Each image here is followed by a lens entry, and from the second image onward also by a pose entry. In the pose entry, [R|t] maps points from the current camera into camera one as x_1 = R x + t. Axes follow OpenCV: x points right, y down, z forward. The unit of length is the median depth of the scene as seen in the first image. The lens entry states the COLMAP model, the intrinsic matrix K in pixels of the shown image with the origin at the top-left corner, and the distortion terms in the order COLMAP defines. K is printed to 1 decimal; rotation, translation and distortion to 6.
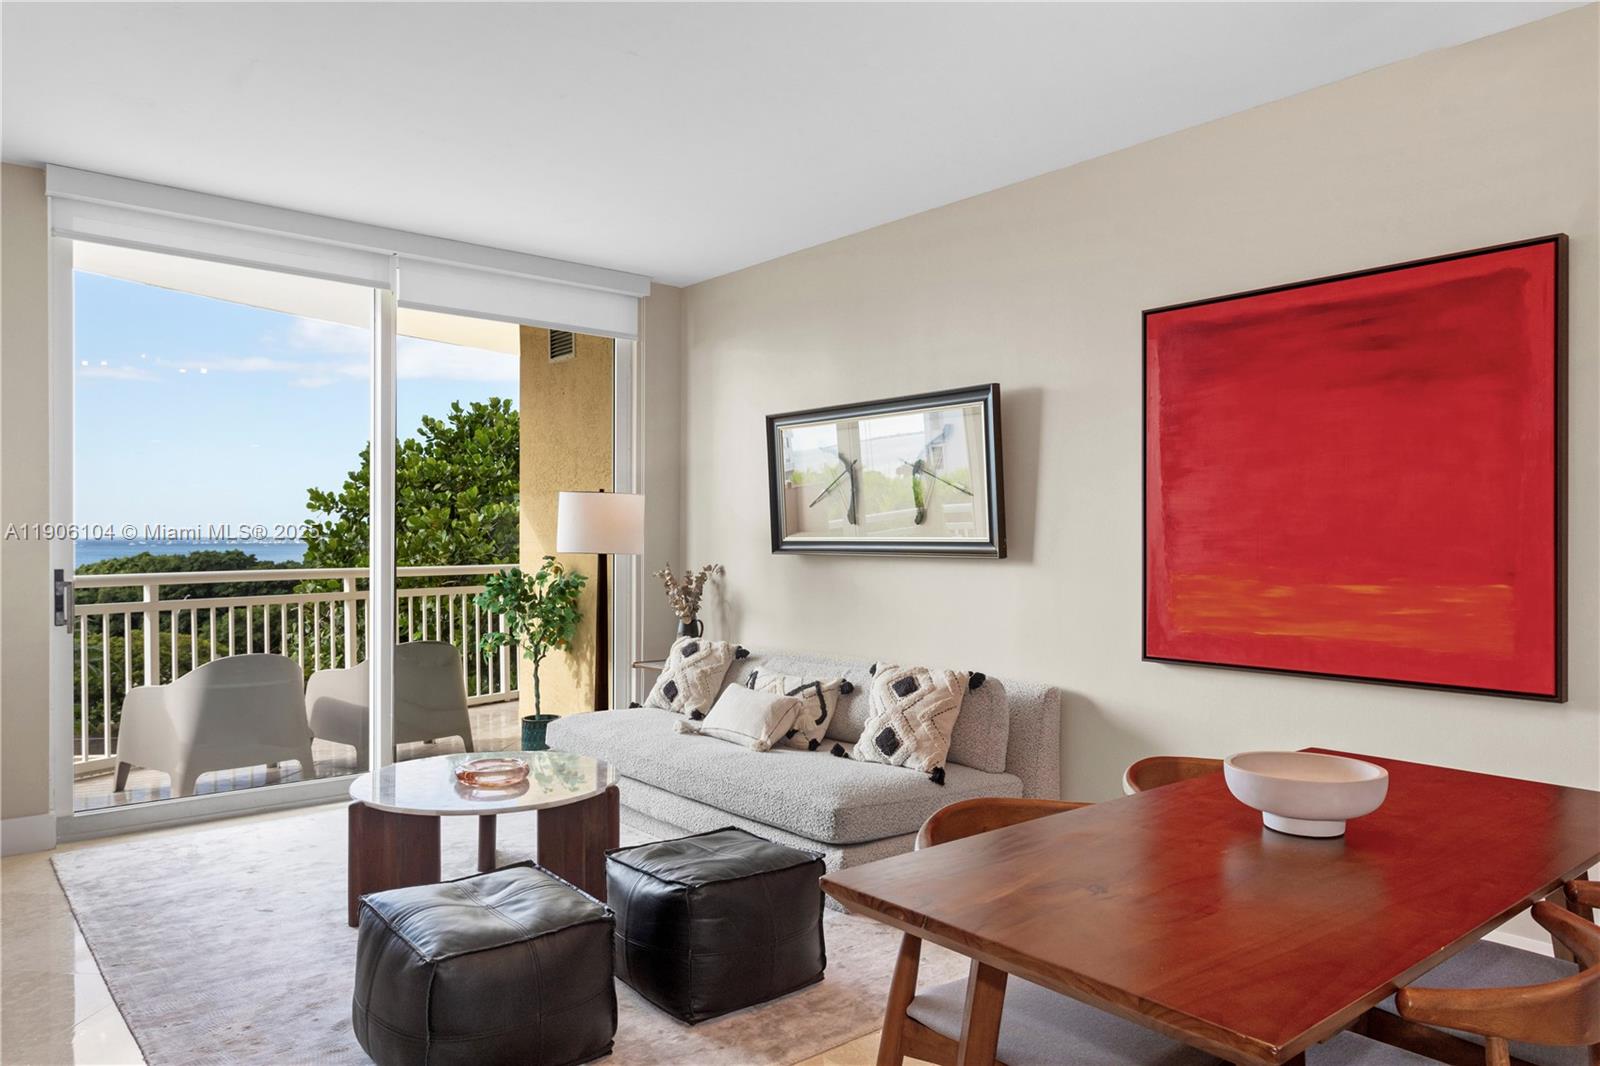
lens RADIAL K [[1075.0, 0, 800.4], [0, 1075.0, 542.0], [0, 0, 1]] dist [0.006900, 0.000623]
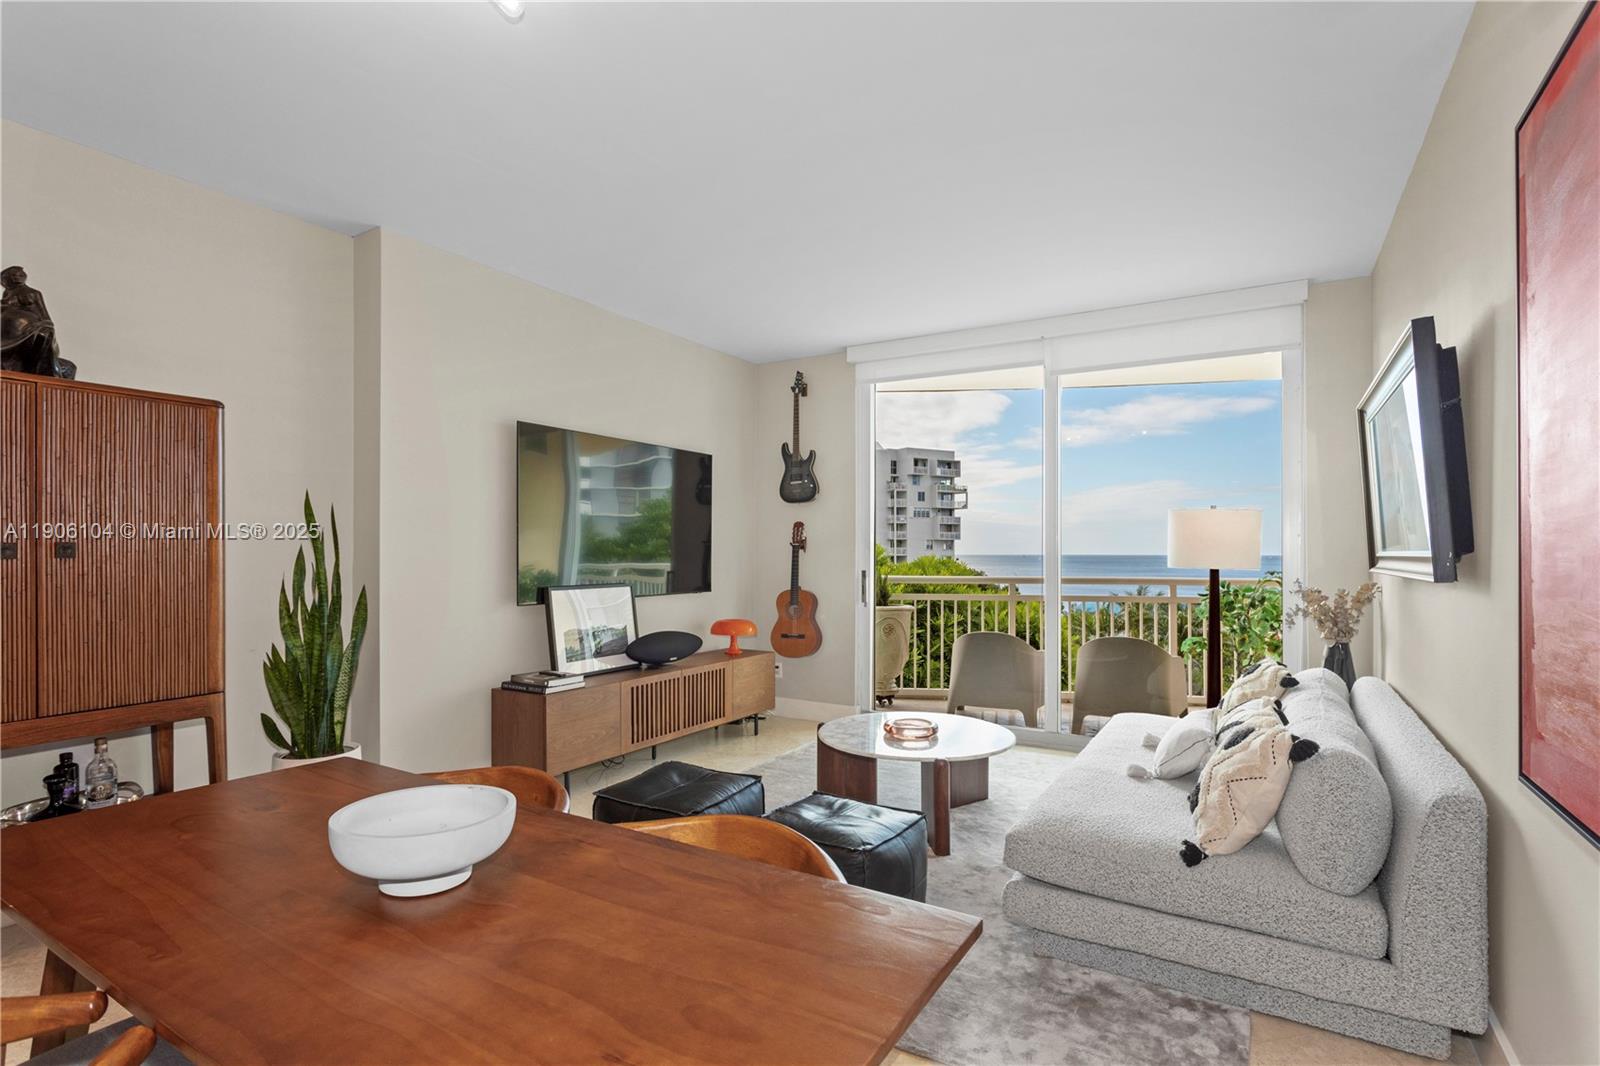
lens RADIAL K [[809.7, 0, 800.8], [0, 809.7, 528.1], [0, 0, 1]] dist [0.000077, 0.000613]
pose [[0.332659, -0.033133, -0.942465, 0.541530], [-0.001946, 0.999356, -0.035820, 0.001118], [0.943045, 0.013750, 0.332380, 0.487380]]
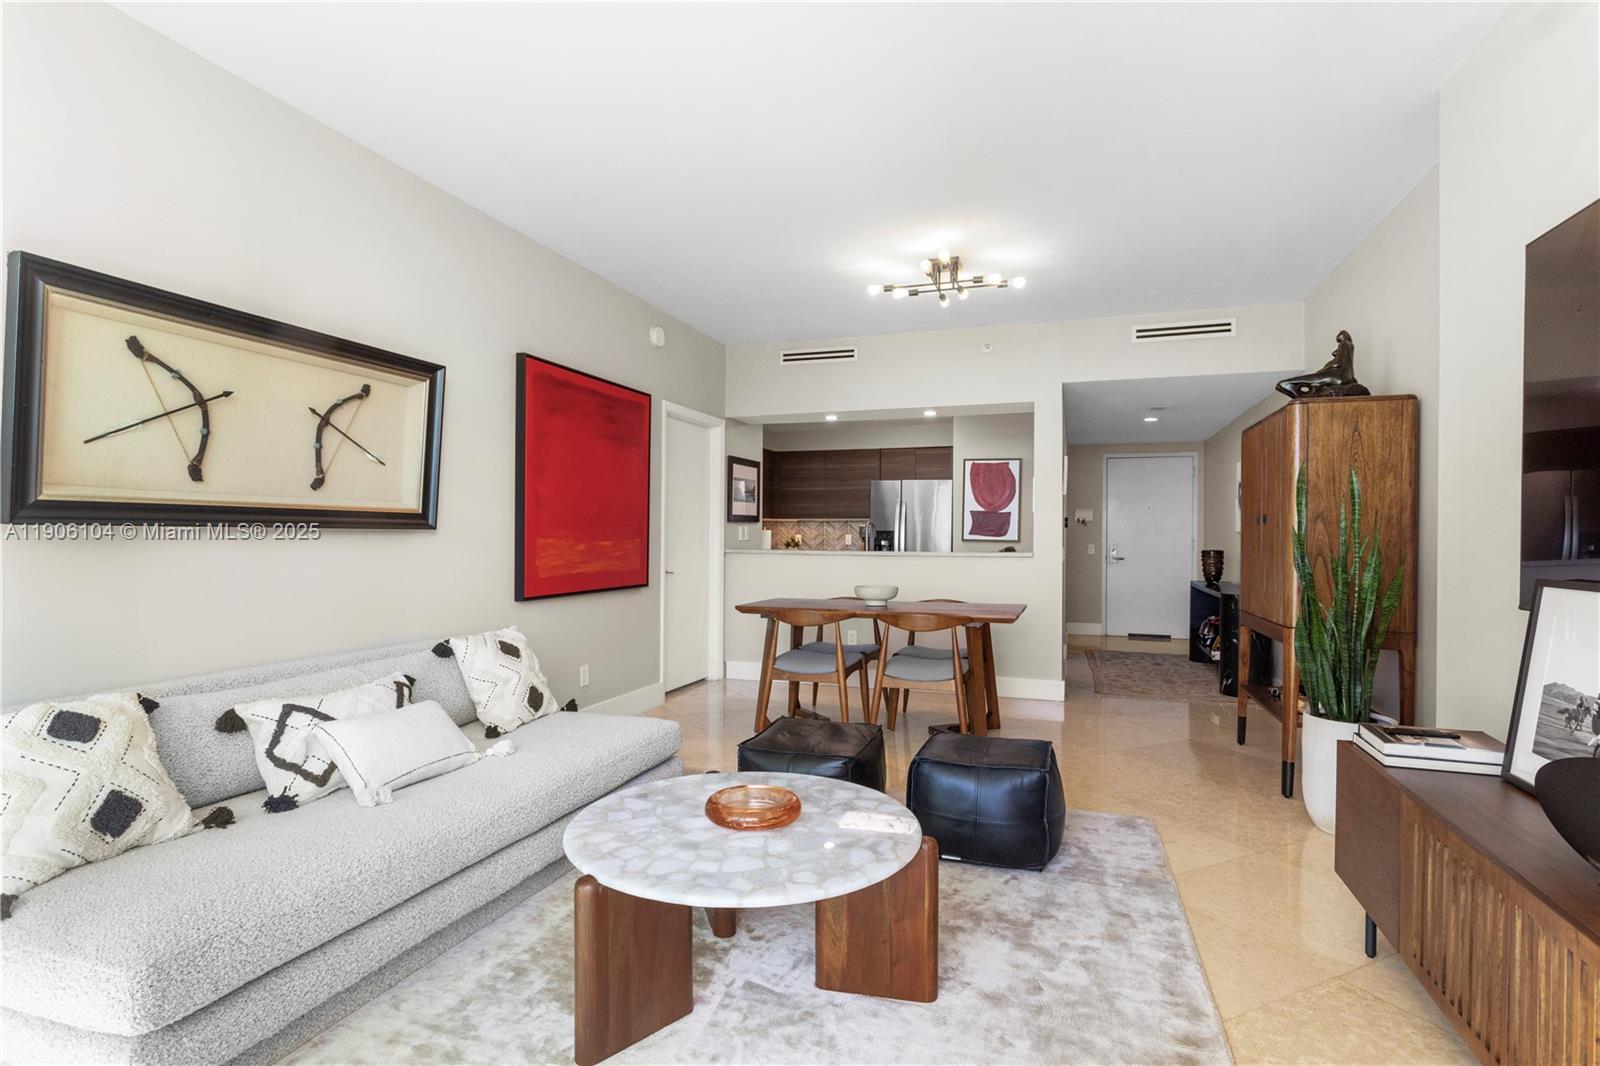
lens RADIAL K [[786.6, 0, 796.5], [0, 786.6, 539.0], [0, 0, 1]] dist [-0.003358, 0.000844]
pose [[-0.504372, -0.012157, 0.863401, -0.693939], [-0.006782, 0.999926, 0.010117, 0.014782], [-0.863460, -0.000752, -0.504417, 1.116972]]
